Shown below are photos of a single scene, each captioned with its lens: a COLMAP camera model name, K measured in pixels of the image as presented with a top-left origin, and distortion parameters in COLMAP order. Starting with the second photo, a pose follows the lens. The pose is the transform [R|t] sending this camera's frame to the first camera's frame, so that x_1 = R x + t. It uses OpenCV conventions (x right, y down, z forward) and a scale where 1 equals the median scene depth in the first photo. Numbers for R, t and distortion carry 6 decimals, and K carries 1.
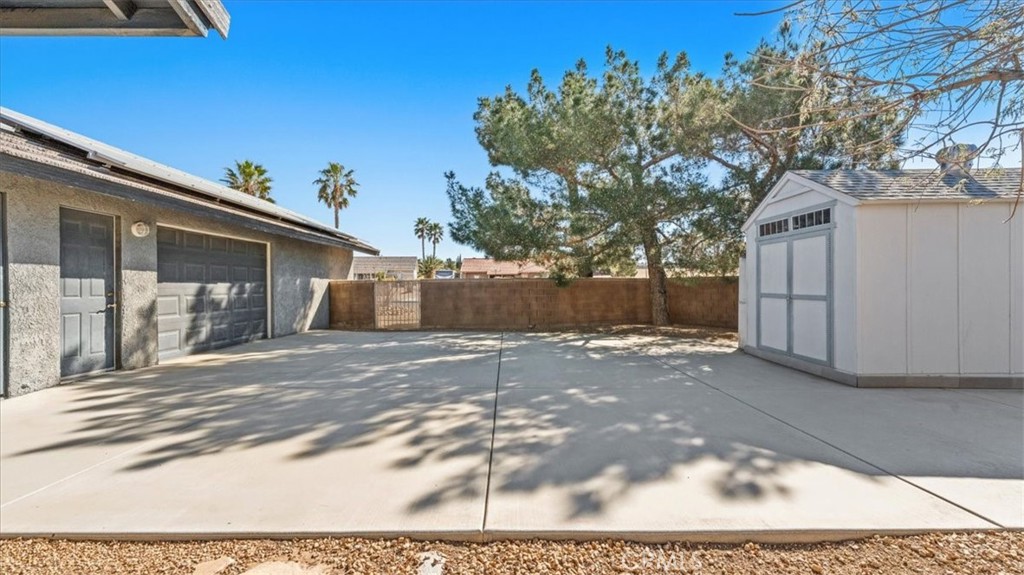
lens RADIAL K [[412.4, 0, 515.2], [0, 412.4, 290.5], [0, 0, 1]] dist [0.001549, -0.000096]
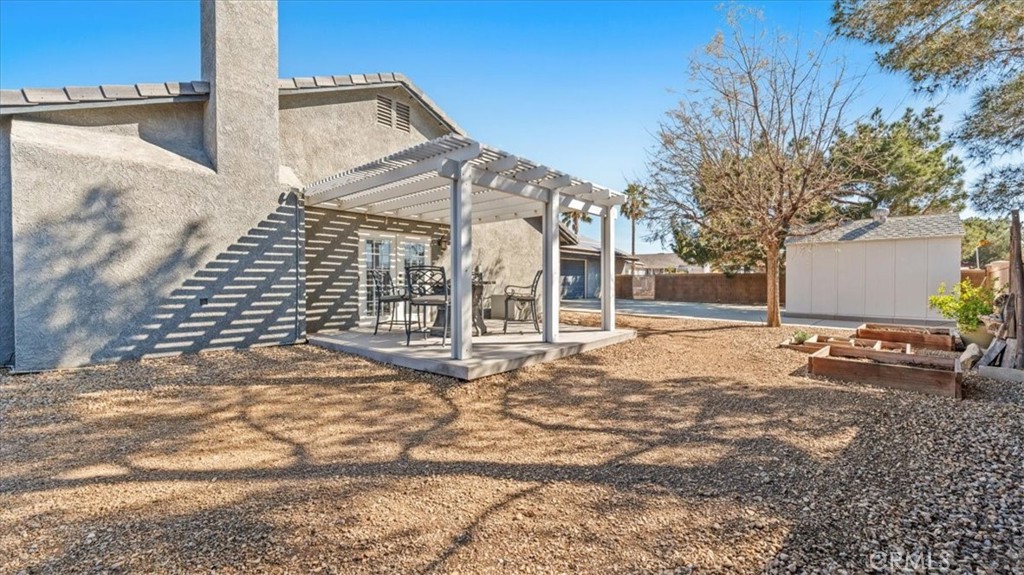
lens RADIAL K [[412.4, 0, 515.2], [0, 412.4, 290.5], [0, 0, 1]] dist [0.001549, -0.000096]
pose [[0.756958, 0.021472, -0.653110, 0.523512], [-0.012392, 0.999752, 0.018506, 0.020305], [0.653346, -0.005915, 0.757037, -0.855061]]
